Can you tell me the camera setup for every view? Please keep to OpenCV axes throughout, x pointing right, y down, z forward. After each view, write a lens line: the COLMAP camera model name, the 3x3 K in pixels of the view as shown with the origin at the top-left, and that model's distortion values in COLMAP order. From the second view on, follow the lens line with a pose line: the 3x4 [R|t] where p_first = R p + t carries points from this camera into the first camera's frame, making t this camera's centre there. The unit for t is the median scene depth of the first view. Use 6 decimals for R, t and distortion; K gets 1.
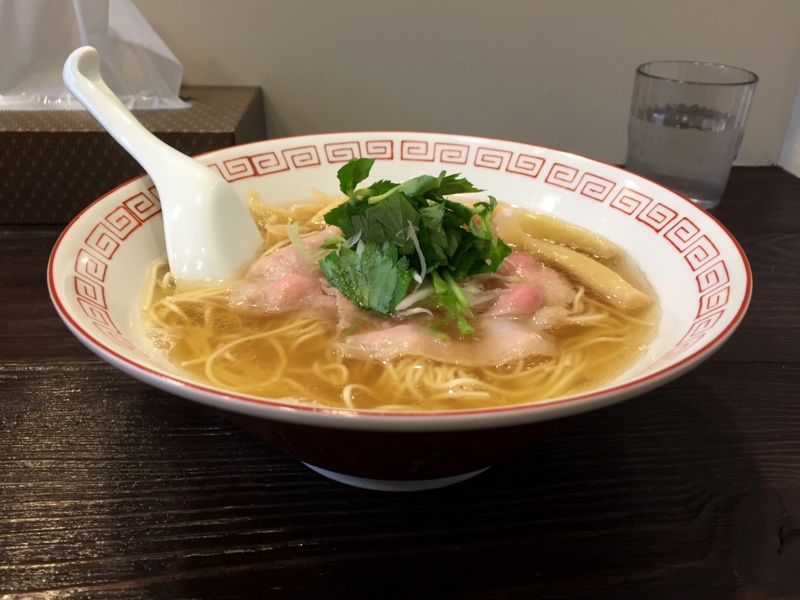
lens RADIAL K [[696.5, 0, 400.0], [0, 696.5, 300.0], [0, 0, 1]] dist [0.040920, -0.005214]
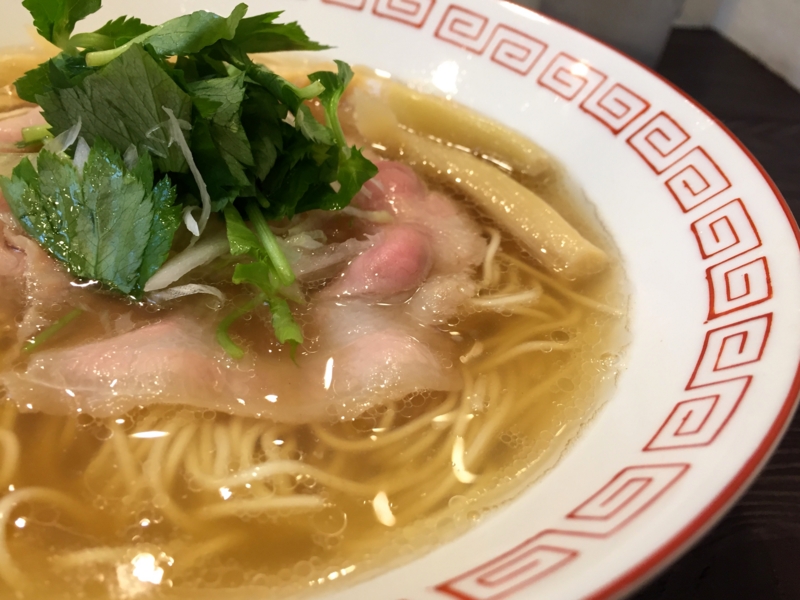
lens RADIAL K [[773.5, 0, 400.0], [0, 773.5, 300.0], [0, 0, 1]] dist [0.021849, -0.009876]
pose [[0.983348, -0.009381, 0.181489, 0.066087], [-0.021845, 0.985324, 0.169291, -0.070422], [-0.180414, -0.170437, 0.968712, 0.389511]]
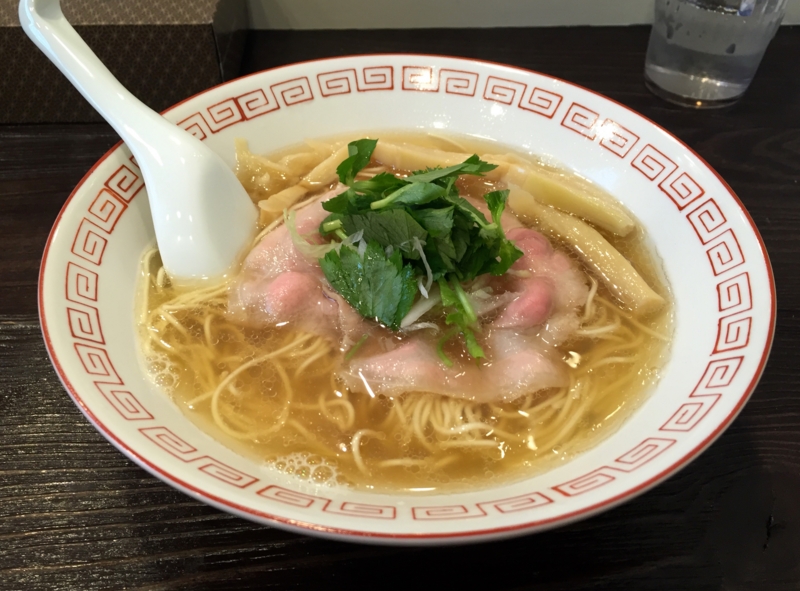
lens RADIAL K [[704.2, 0, 388.7], [0, 704.2, 296.4], [0, 0, 1]] dist [0.022685, -0.002263]
pose [[0.999929, -0.006517, -0.010022, -0.011855], [0.009007, 0.961953, 0.273067, -0.267096], [0.007861, -0.273138, 0.961943, 0.067156]]
